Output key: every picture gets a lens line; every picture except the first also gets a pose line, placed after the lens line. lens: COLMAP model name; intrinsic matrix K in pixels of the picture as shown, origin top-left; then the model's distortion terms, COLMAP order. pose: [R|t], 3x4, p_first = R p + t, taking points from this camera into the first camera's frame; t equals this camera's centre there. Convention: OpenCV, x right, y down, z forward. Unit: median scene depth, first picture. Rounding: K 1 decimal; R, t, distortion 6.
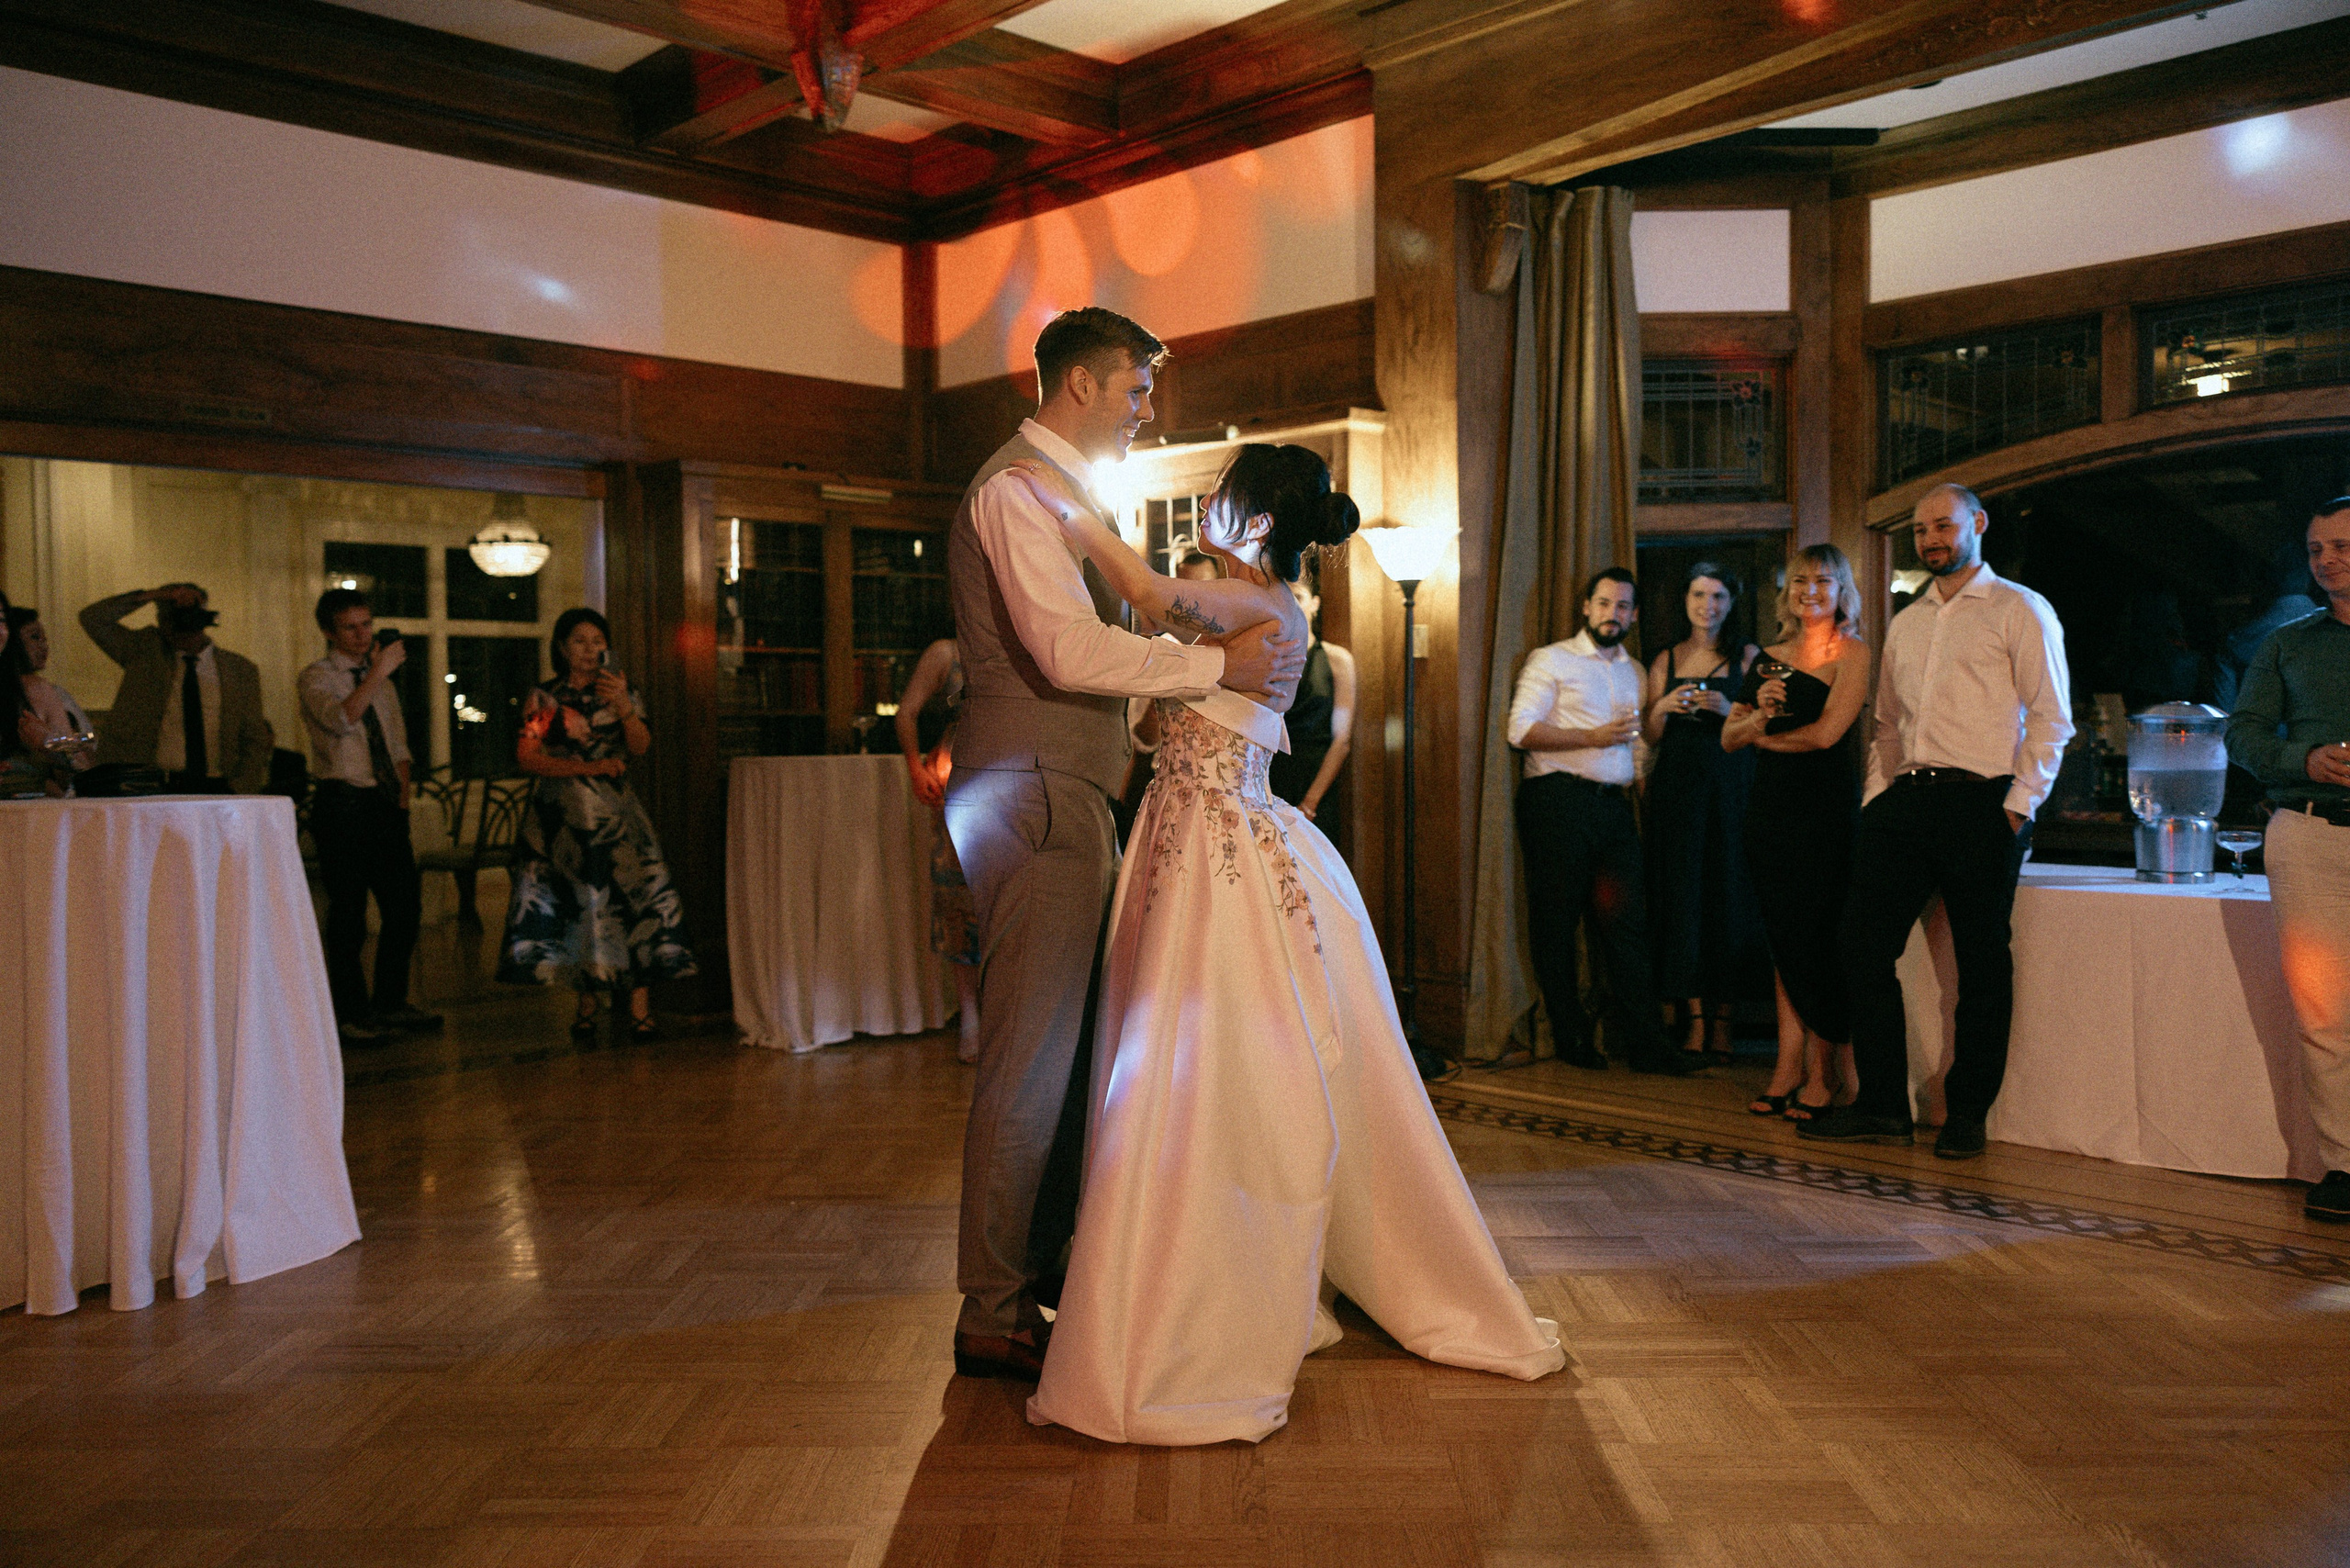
lens RADIAL K [[1842.7, 0, 1175.0], [0, 1842.7, 784.0], [0, 0, 1]] dist [0.013961, 0.001147]
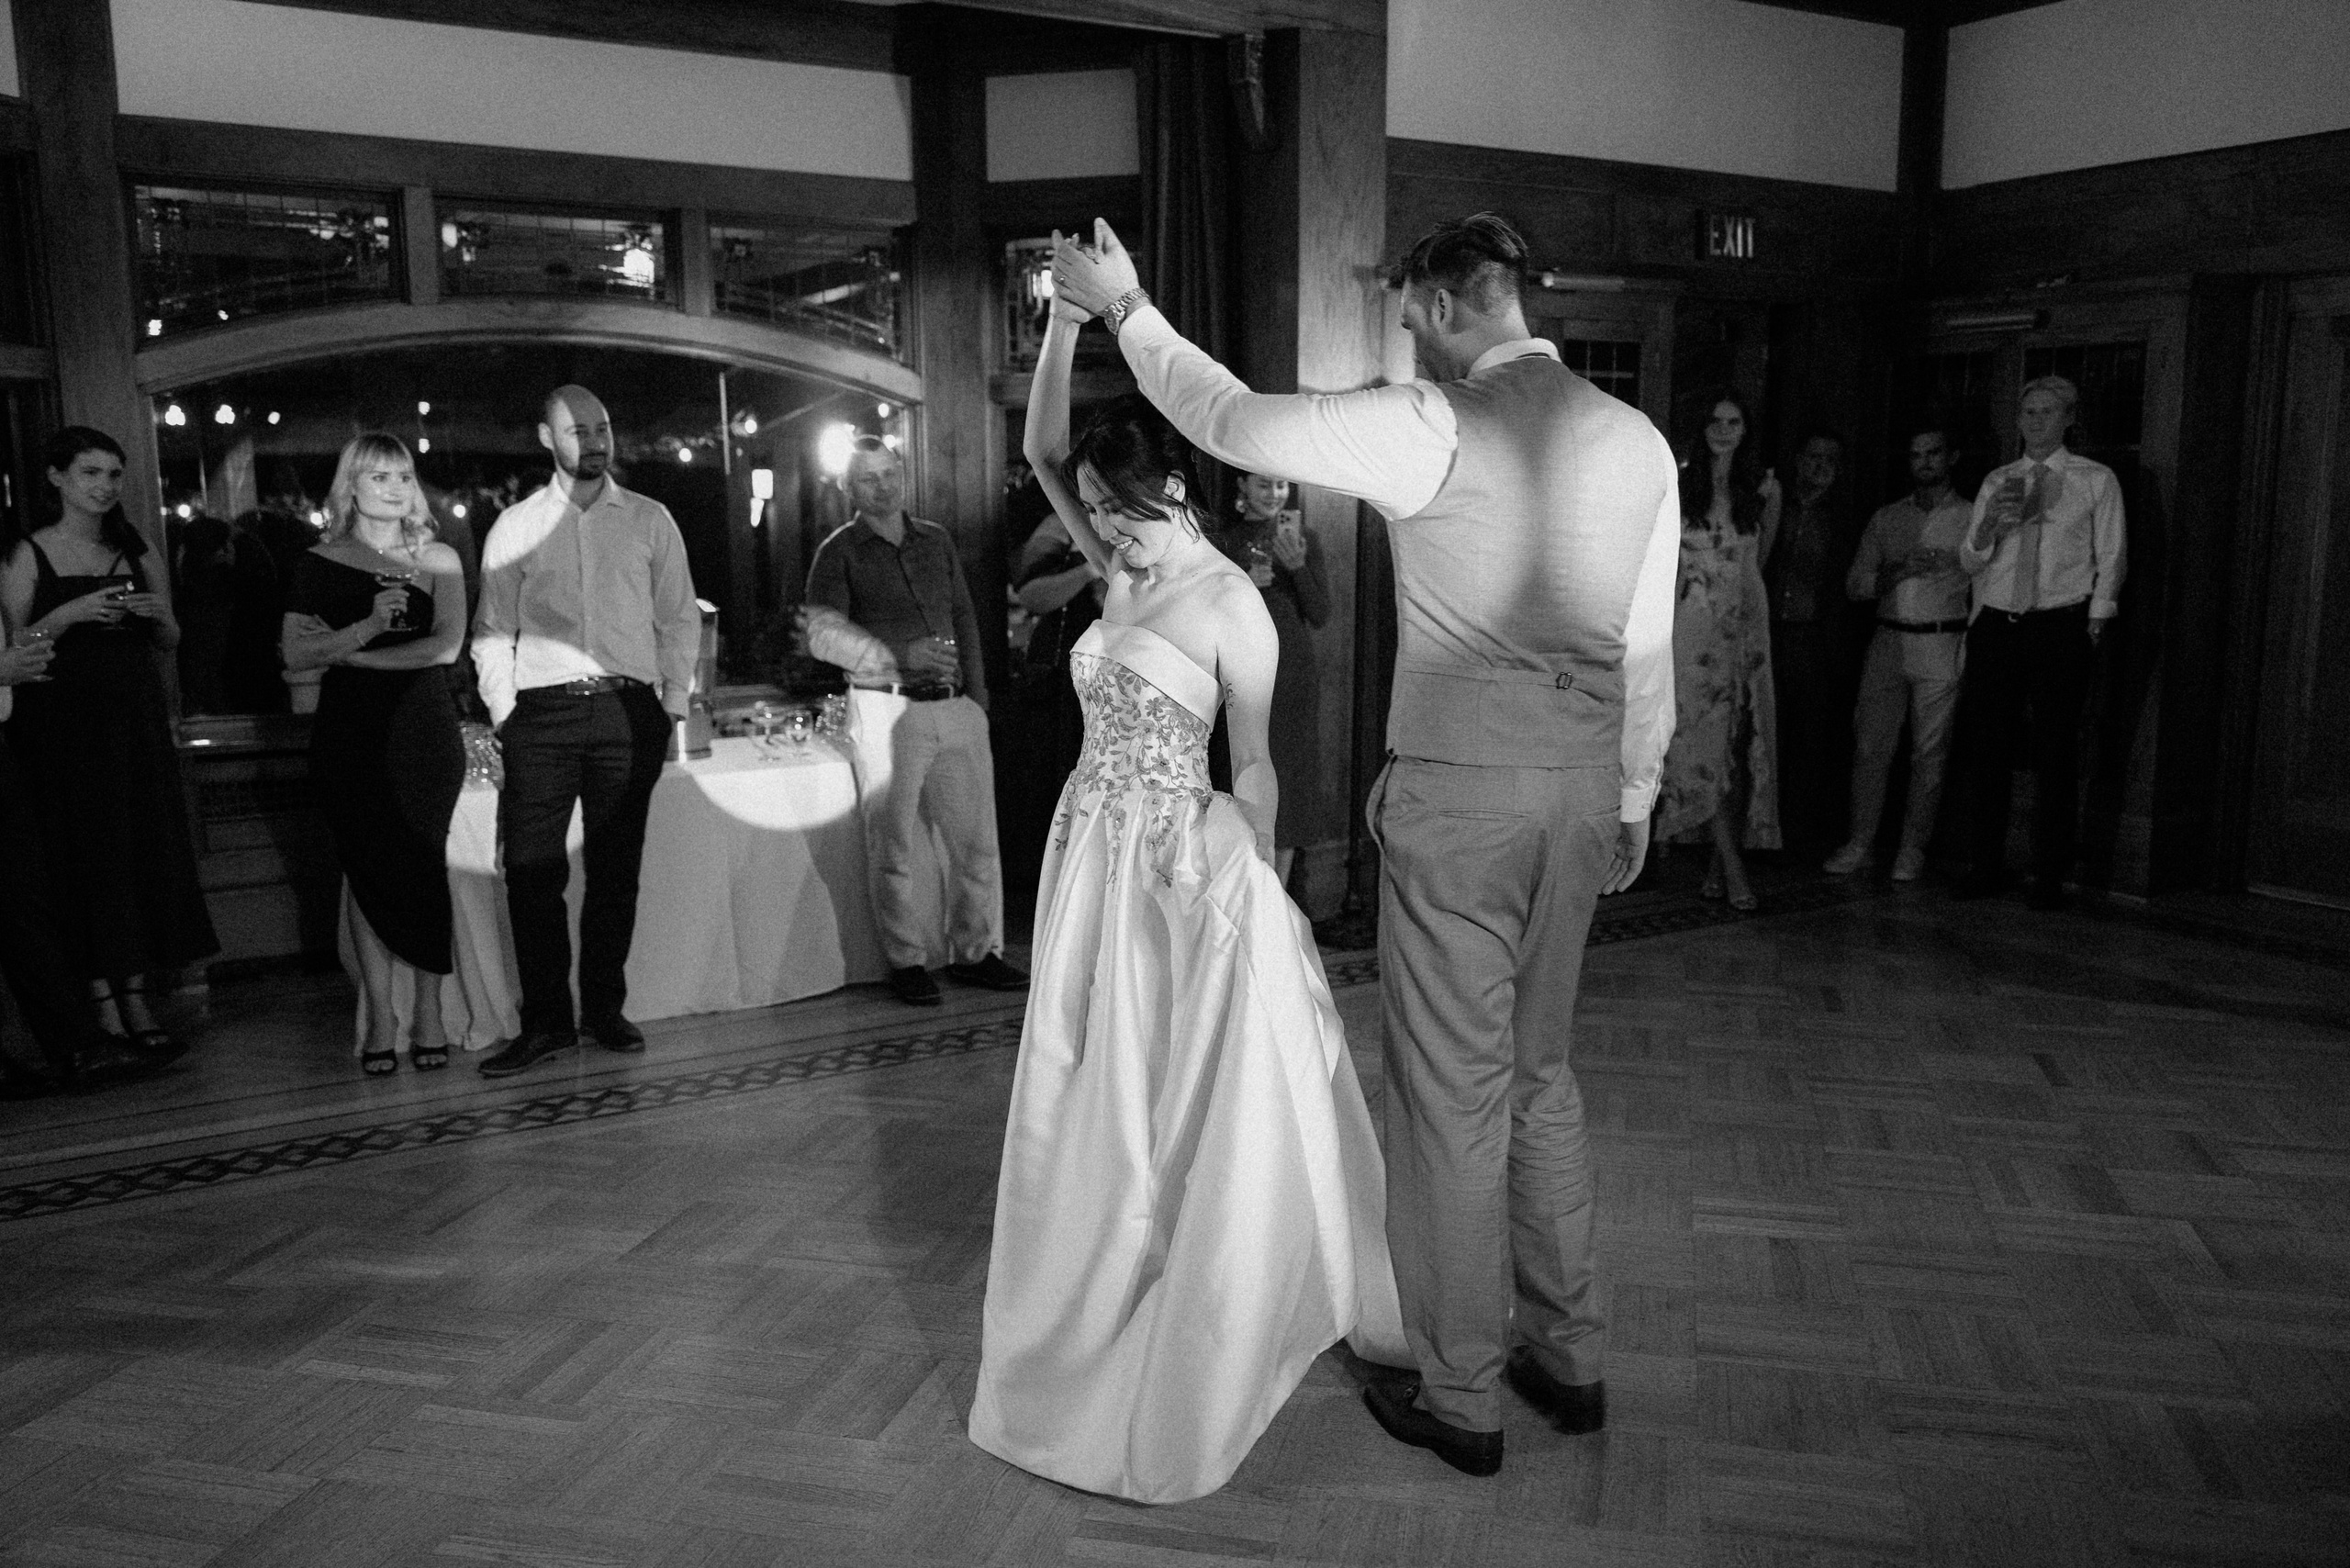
lens RADIAL K [[1901.7, 0, 1190.3], [0, 1901.7, 776.8], [0, 0, 1]] dist [0.014819, 0.003963]
pose [[0.224264, -0.137071, 0.964841, -0.412460], [0.037451, 0.990540, 0.132017, -0.062841], [-0.973809, 0.006527, 0.227275, 0.353929]]
